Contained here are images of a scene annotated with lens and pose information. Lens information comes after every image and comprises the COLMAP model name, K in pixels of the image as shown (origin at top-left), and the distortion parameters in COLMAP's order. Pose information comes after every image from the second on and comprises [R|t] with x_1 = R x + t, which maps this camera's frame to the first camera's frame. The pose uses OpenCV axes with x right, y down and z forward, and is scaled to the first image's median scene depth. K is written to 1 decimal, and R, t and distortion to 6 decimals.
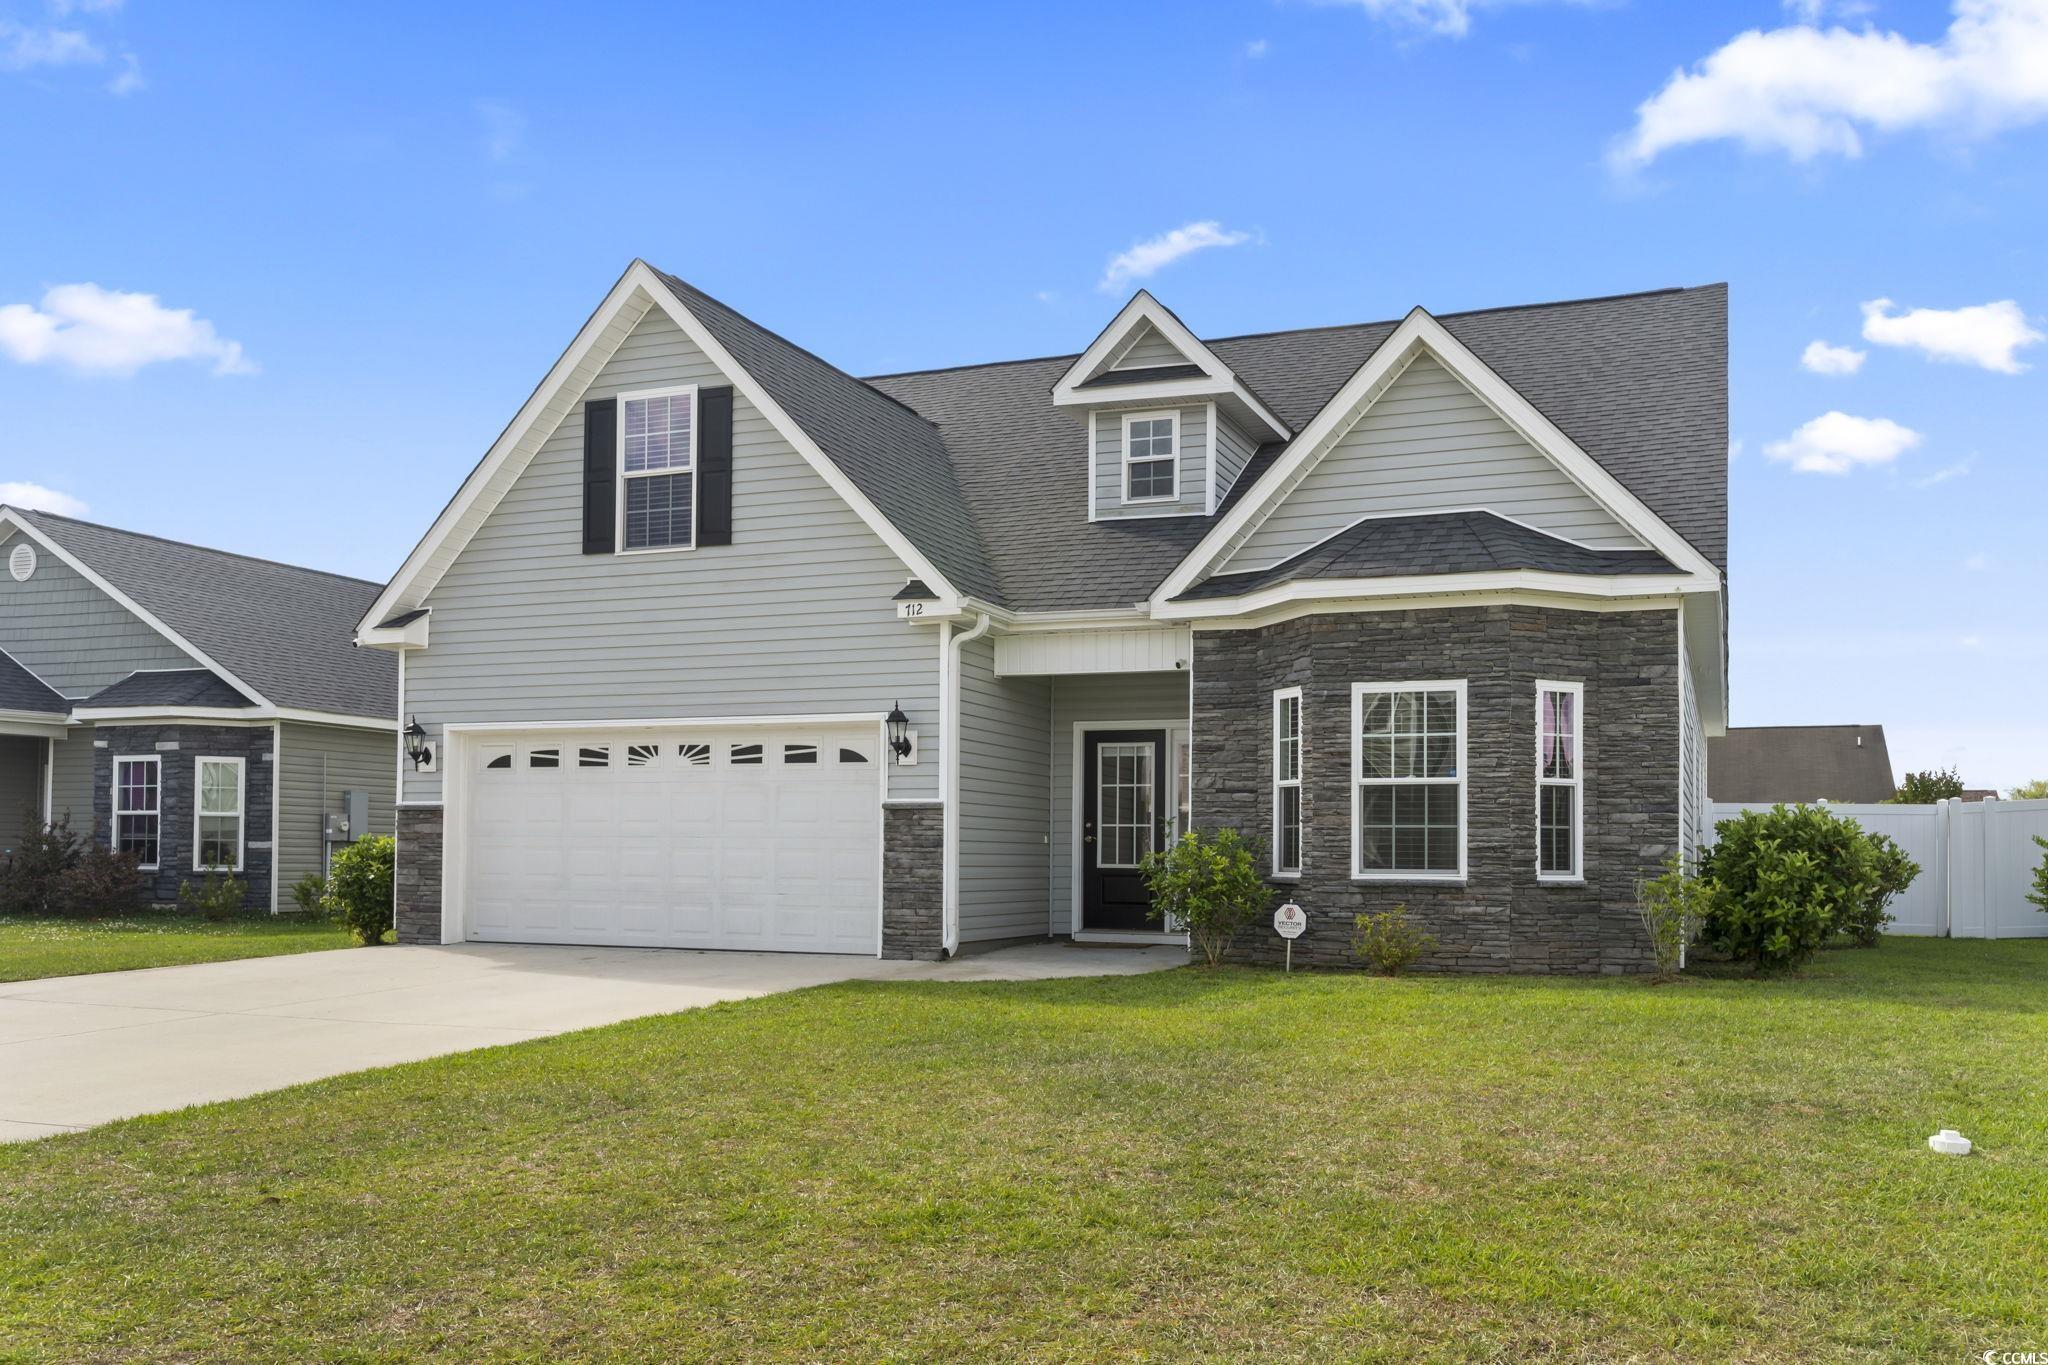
lens RADIAL K [[1708.7, 0, 1072.6], [0, 1708.7, 809.2], [0, 0, 1]] dist [-0.013228, 0.000061]
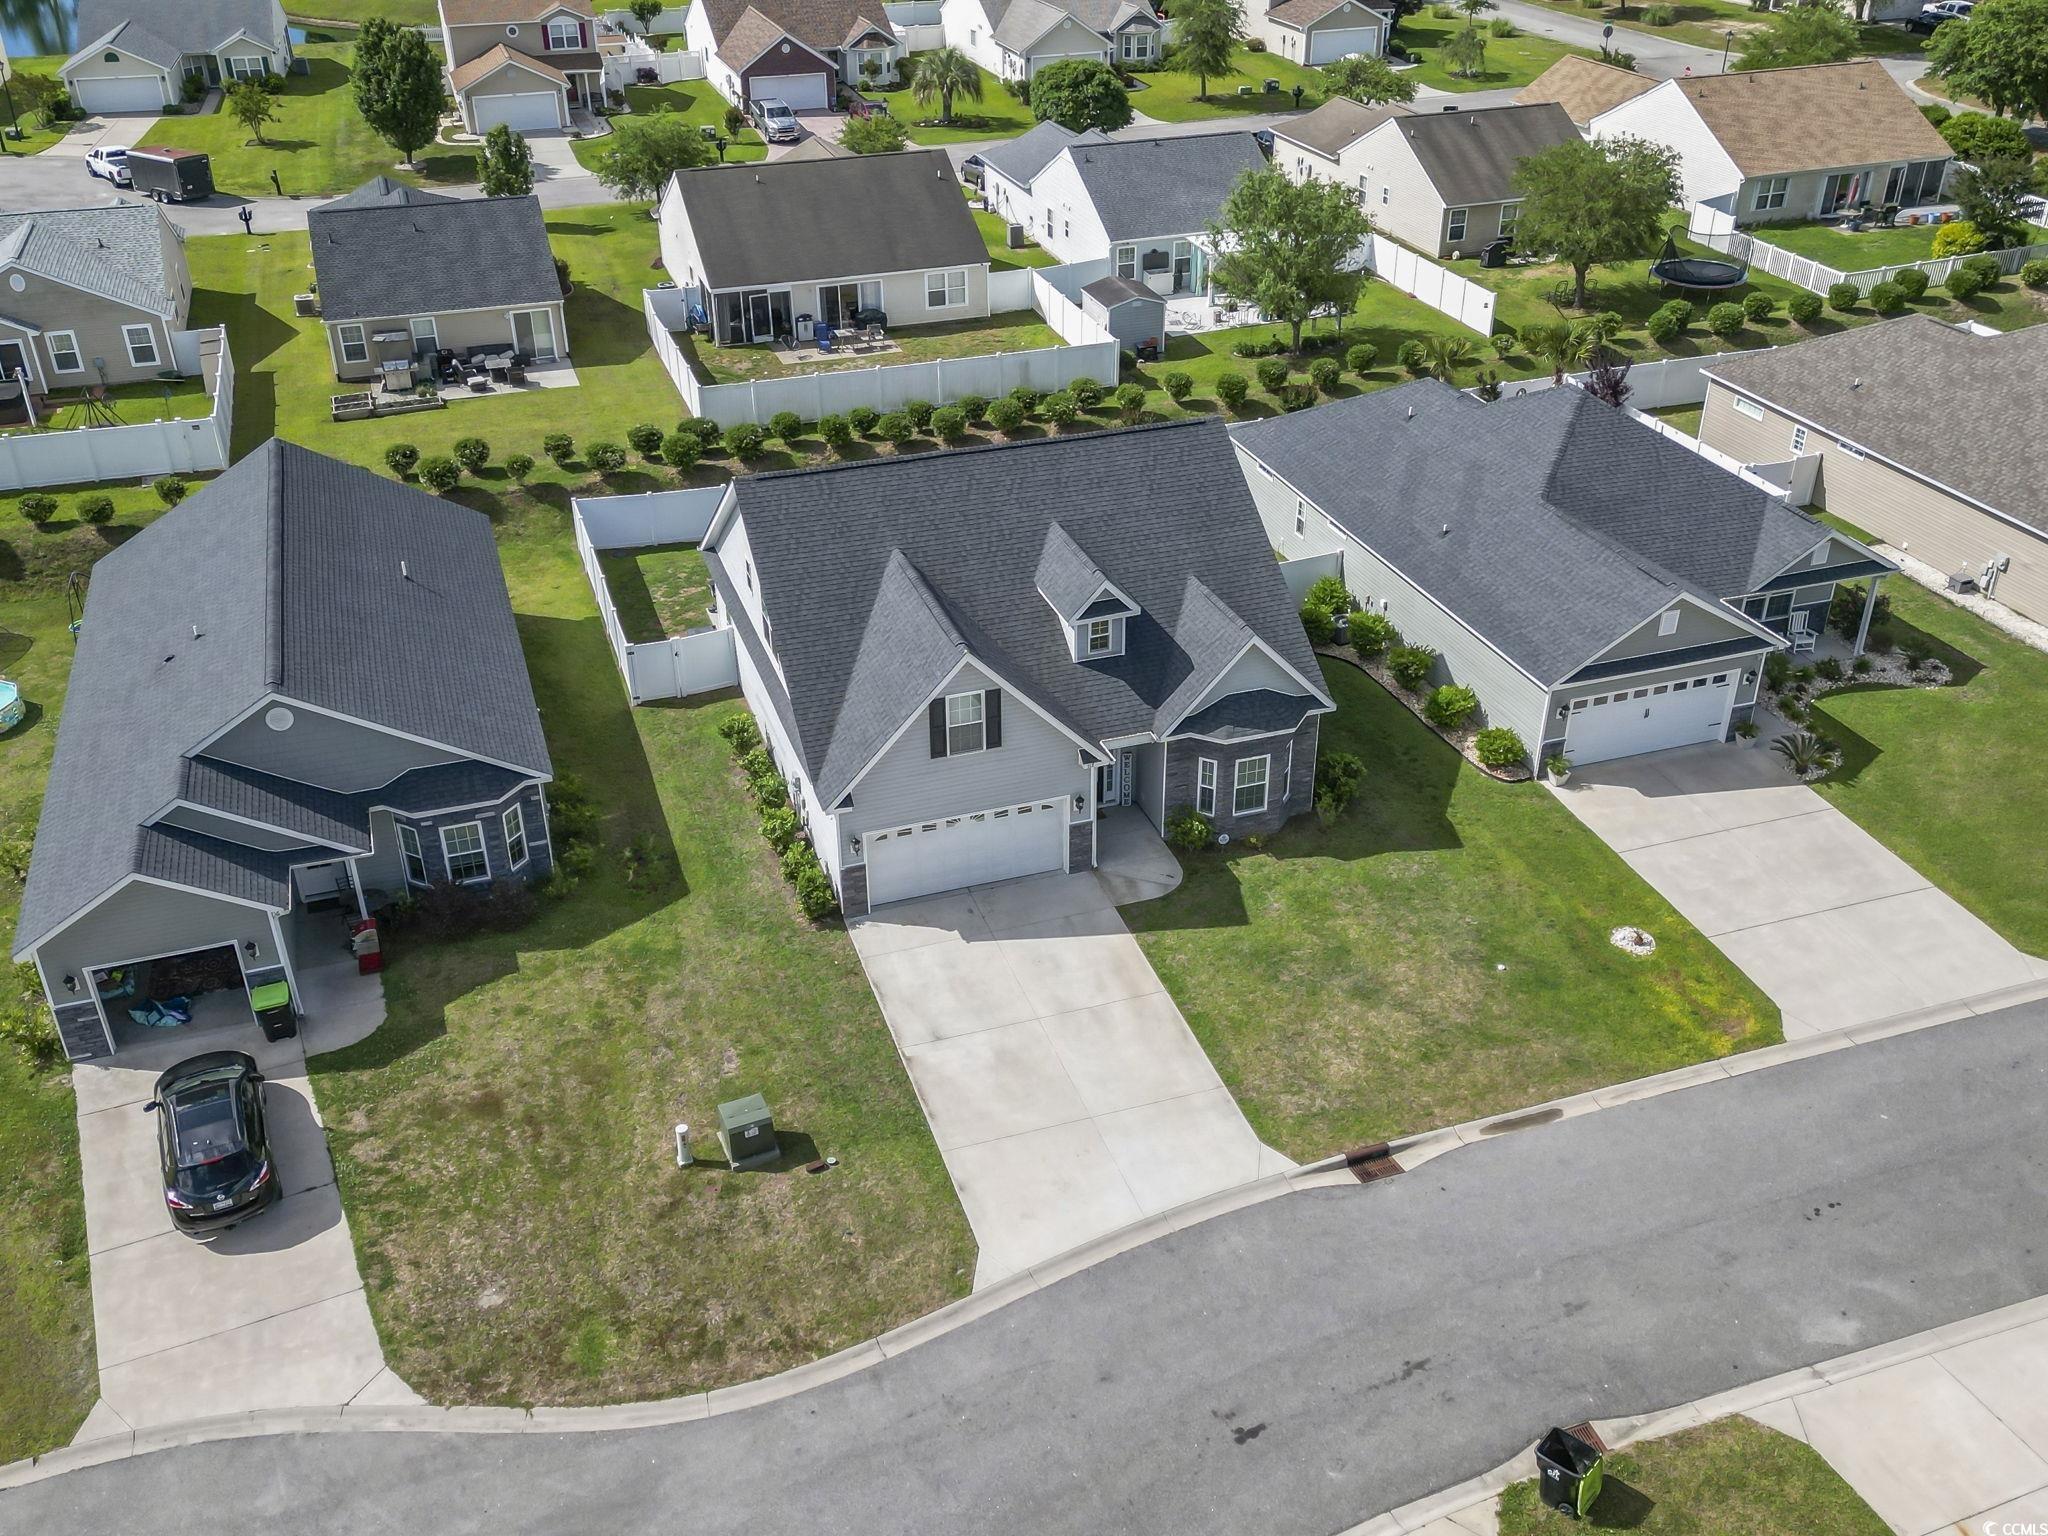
lens RADIAL K [[1840.8, 0, 1024.0], [0, 1840.8, 768.0], [0, 0, 1]] dist [0.091758, -0.002334]
pose [[0.761118, -0.339280, 0.552801, -1.724312], [-0.008572, 0.846945, 0.531612, -1.605500], [-0.648557, -0.409358, 0.641716, -0.749531]]
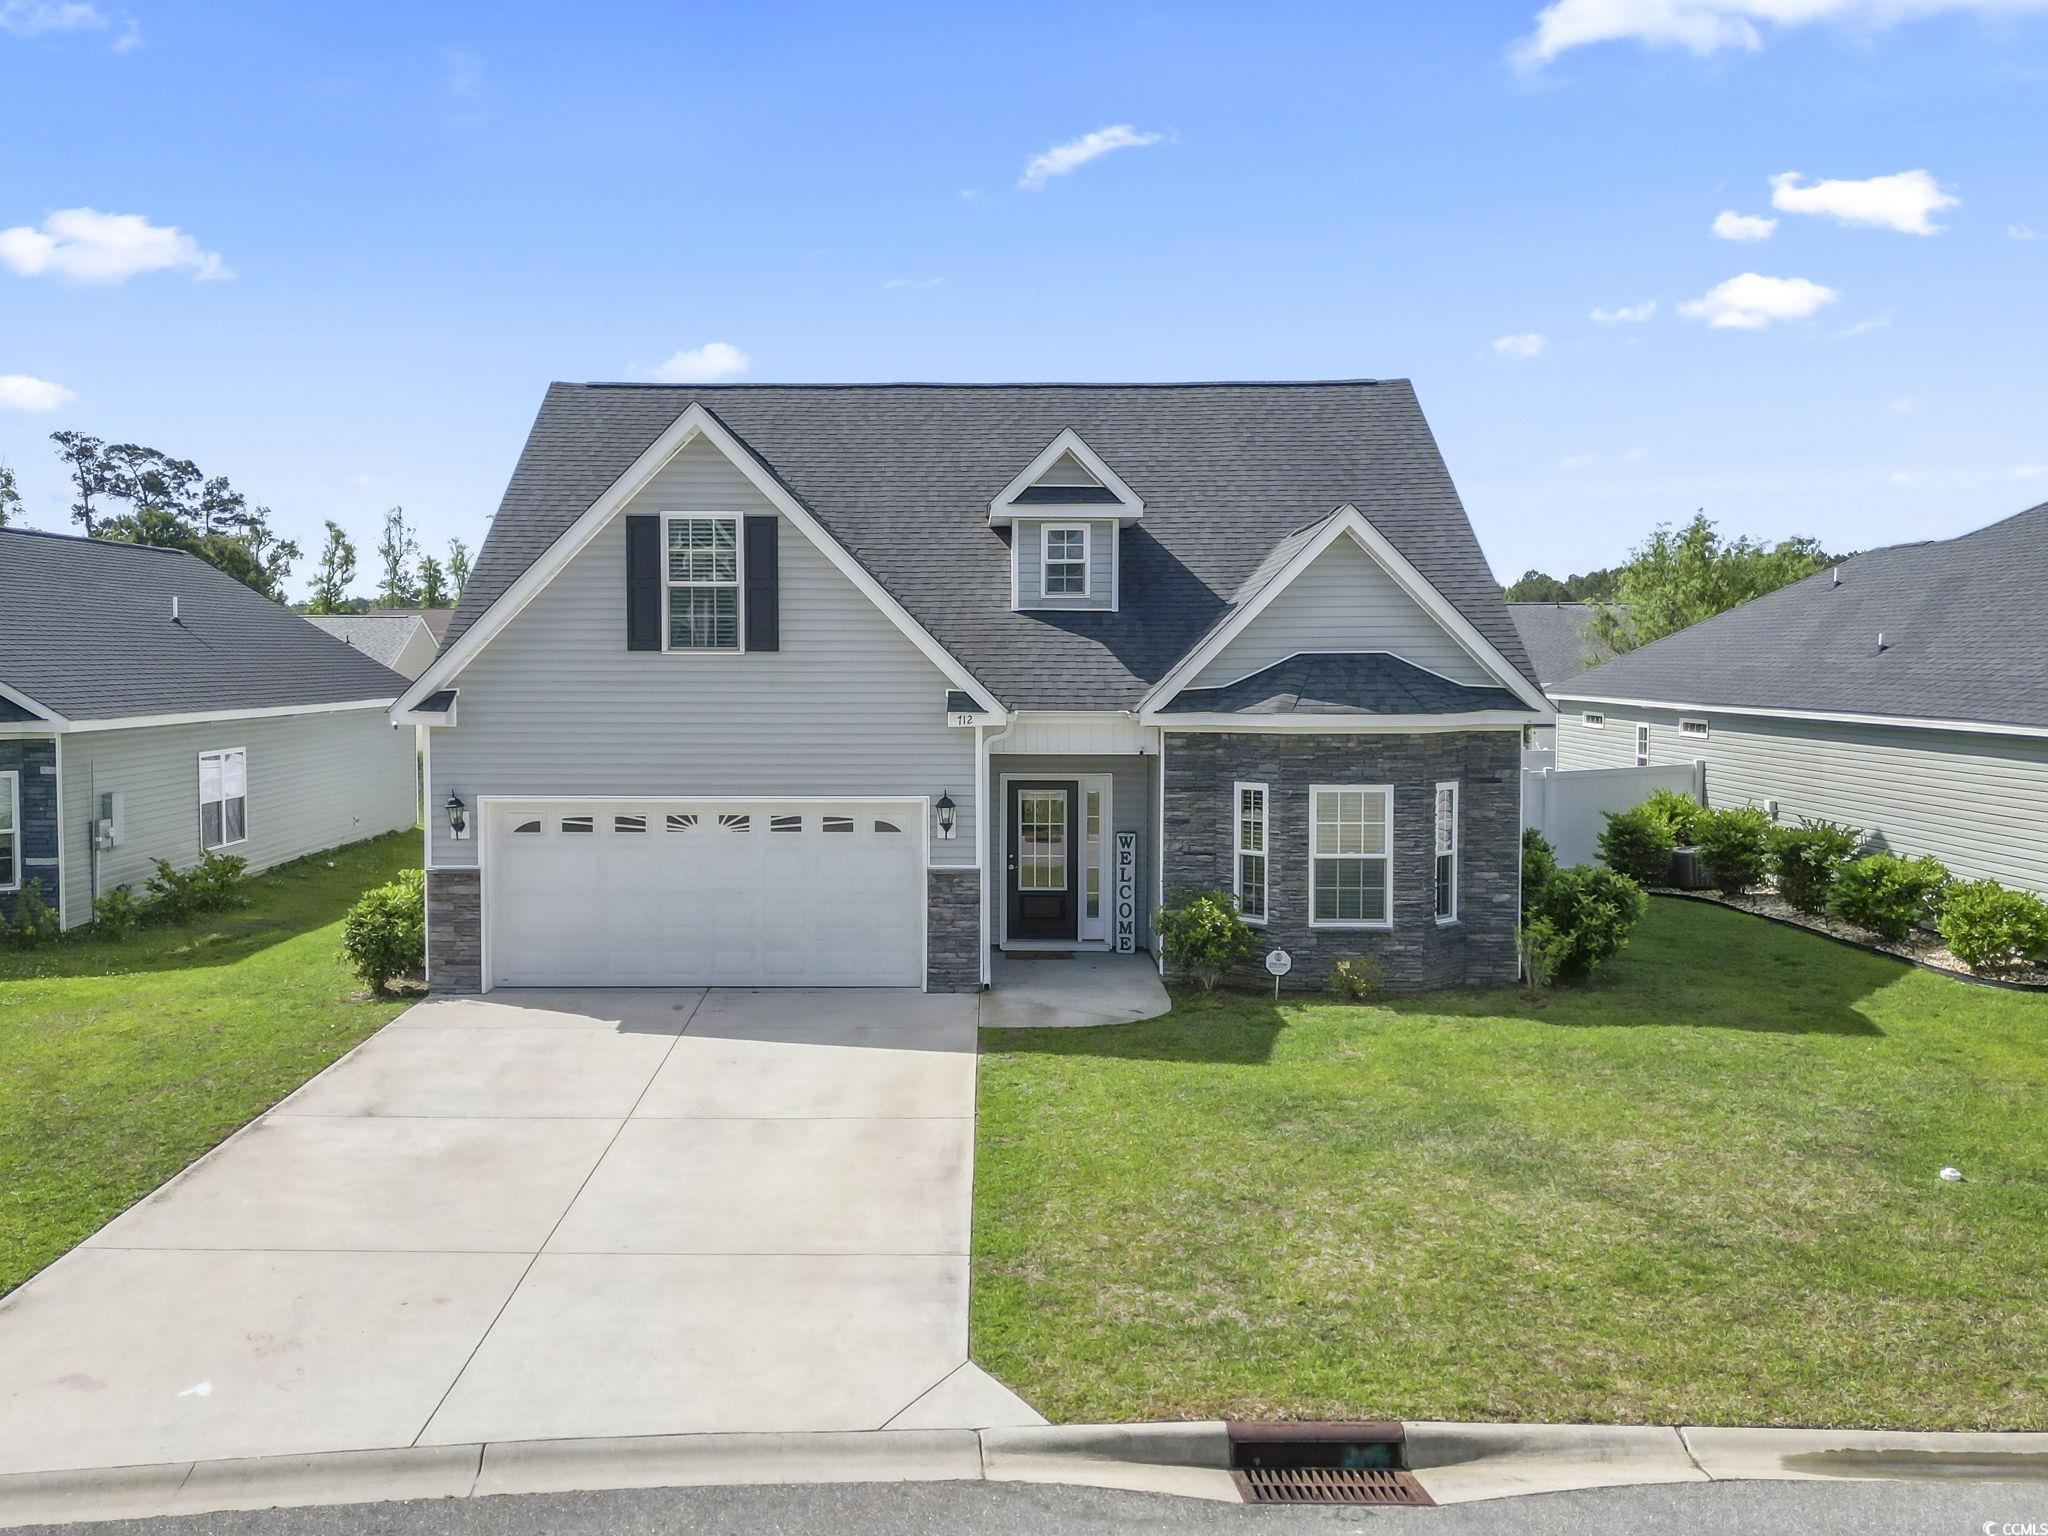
lens RADIAL K [[1855.4, 0, 937.3], [0, 1855.4, 743.4], [0, 0, 1]] dist [0.093971, -0.015339]
pose [[0.936946, -0.027987, 0.348353, -0.580759], [-0.001553, 0.996445, 0.084233, -0.211940], [-0.349472, -0.079463, 0.933571, -0.264521]]
